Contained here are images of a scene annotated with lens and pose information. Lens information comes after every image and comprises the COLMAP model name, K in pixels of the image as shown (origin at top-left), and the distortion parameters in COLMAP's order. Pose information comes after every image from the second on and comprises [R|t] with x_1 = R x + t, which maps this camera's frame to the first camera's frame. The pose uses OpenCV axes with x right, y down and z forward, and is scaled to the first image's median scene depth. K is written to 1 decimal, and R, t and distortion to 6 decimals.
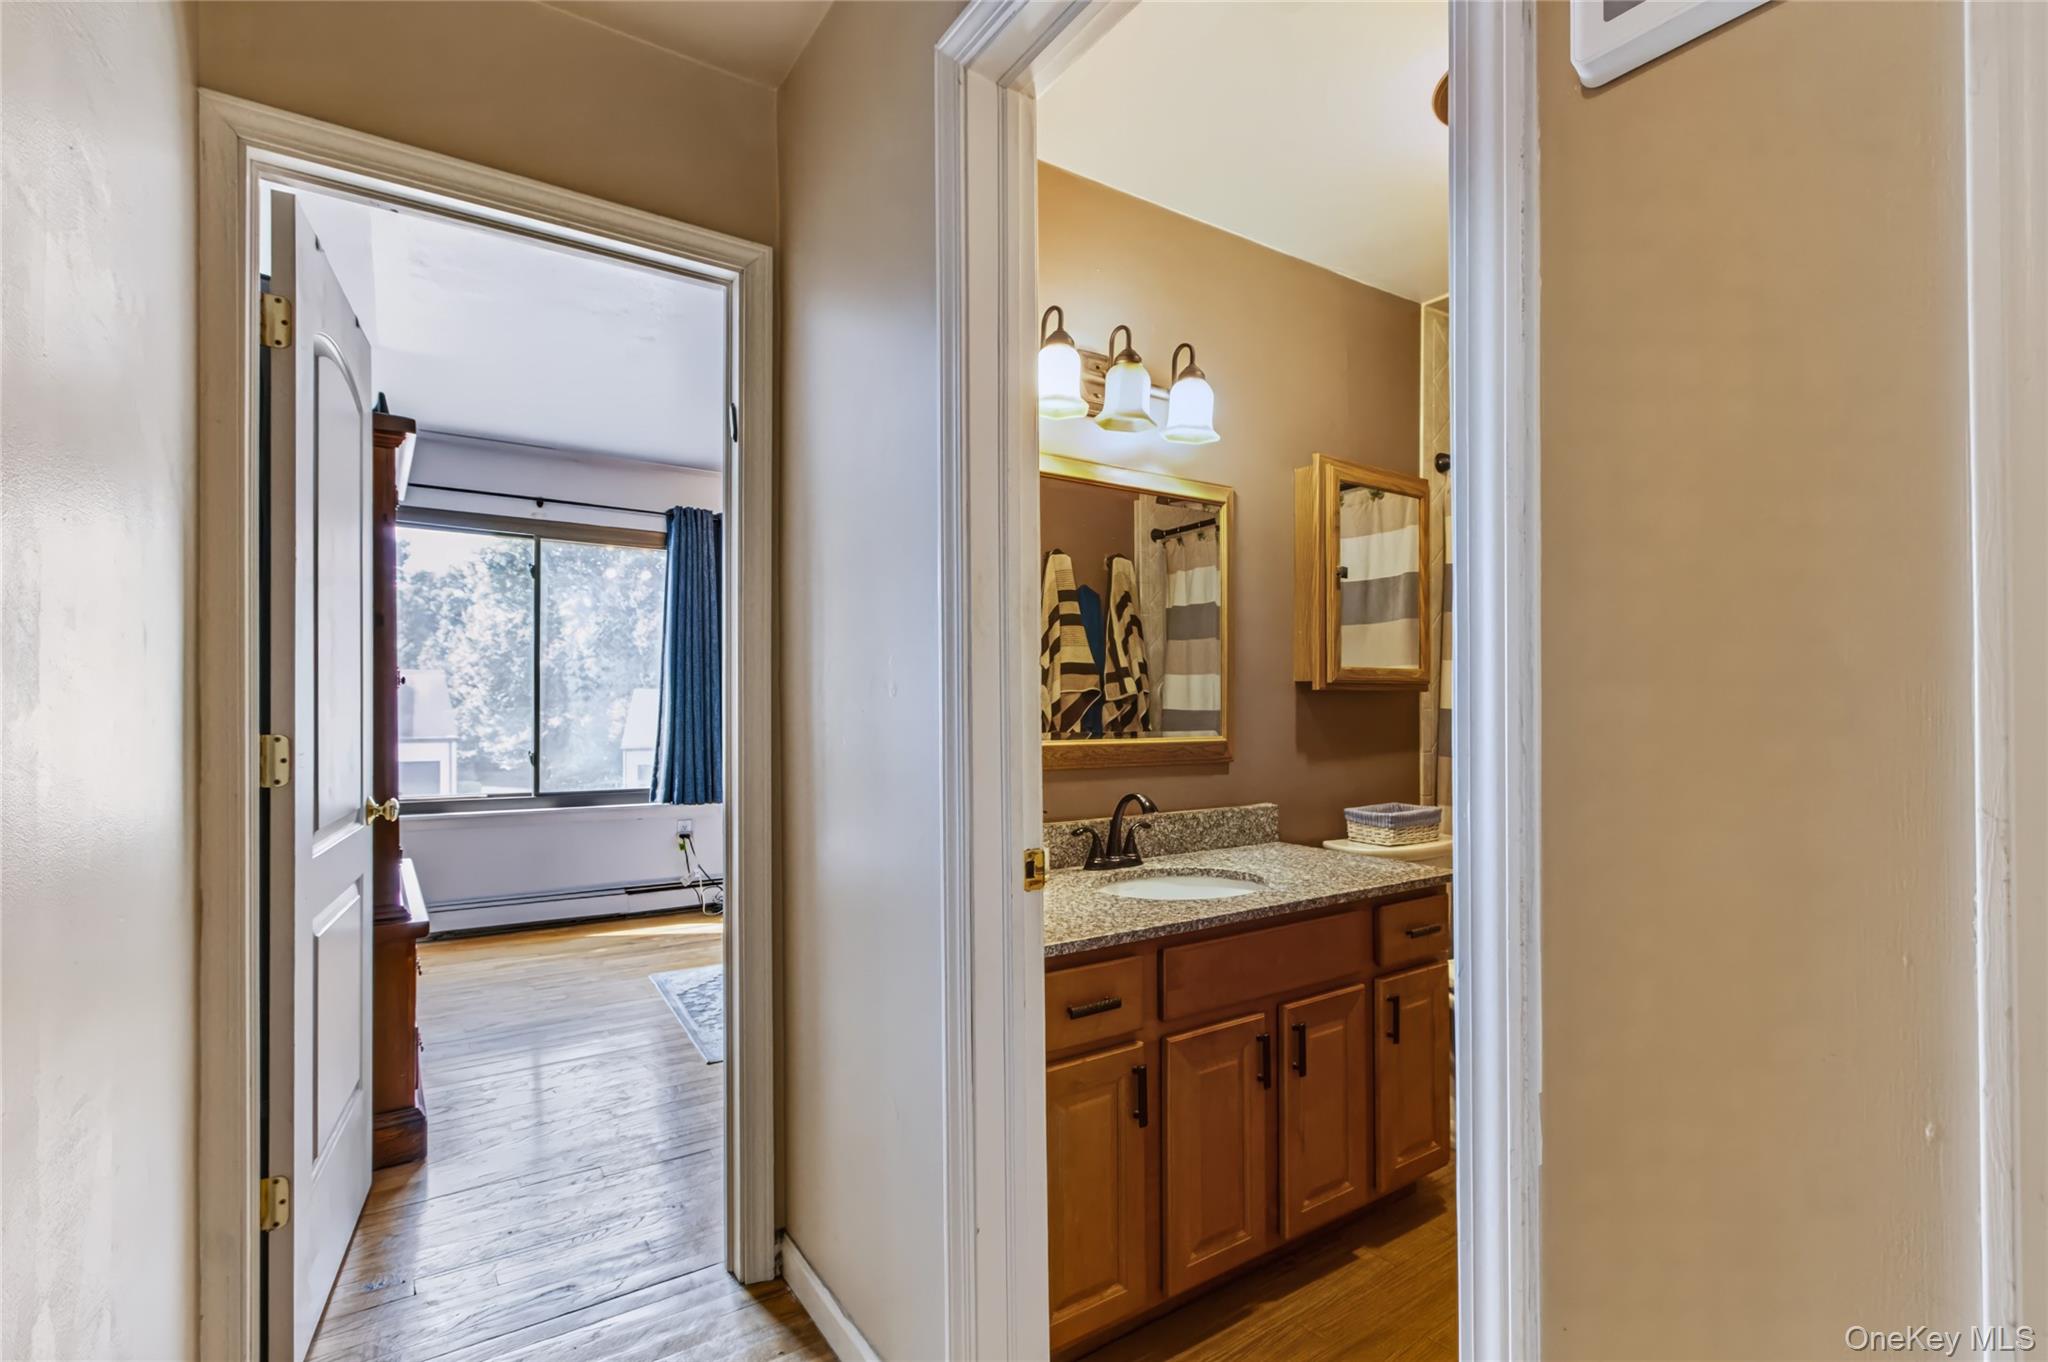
lens RADIAL K [[925.0, 0, 1024.0], [0, 925.0, 681.0], [0, 0, 1]] dist [0.031286, -0.015709]
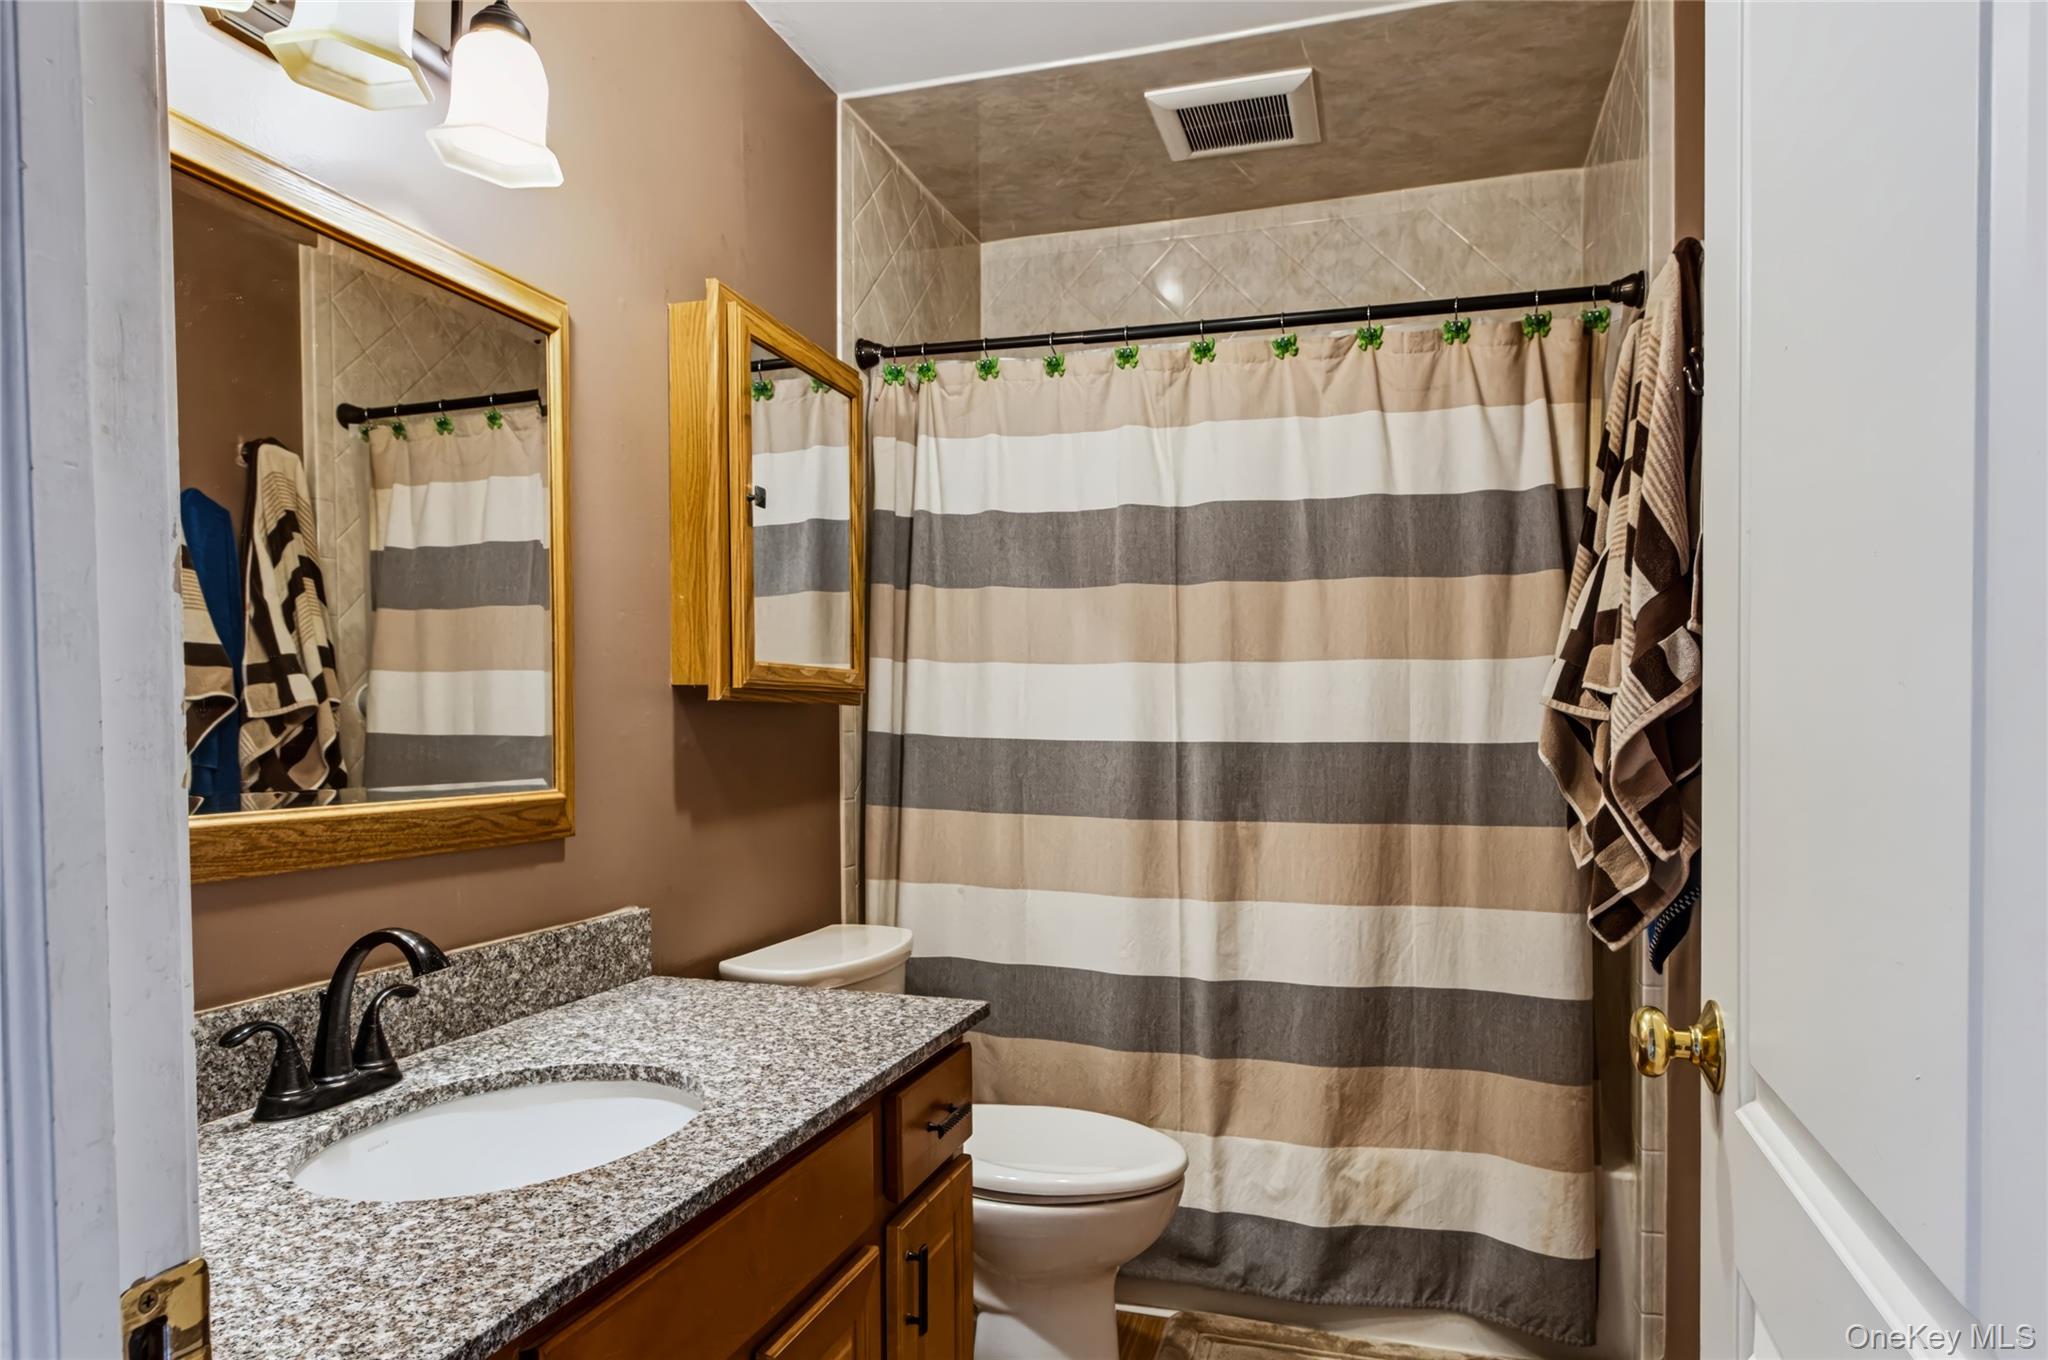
lens RADIAL K [[1242.9, 0, 1023.2], [0, 1242.9, 751.1], [0, 0, 1]] dist [0.020071, 0.000290]
pose [[0.784742, -0.013004, 0.619686, -0.009346], [-0.016703, 0.998973, 0.042114, 0.005161], [-0.619598, -0.043400, 0.783719, 0.283089]]
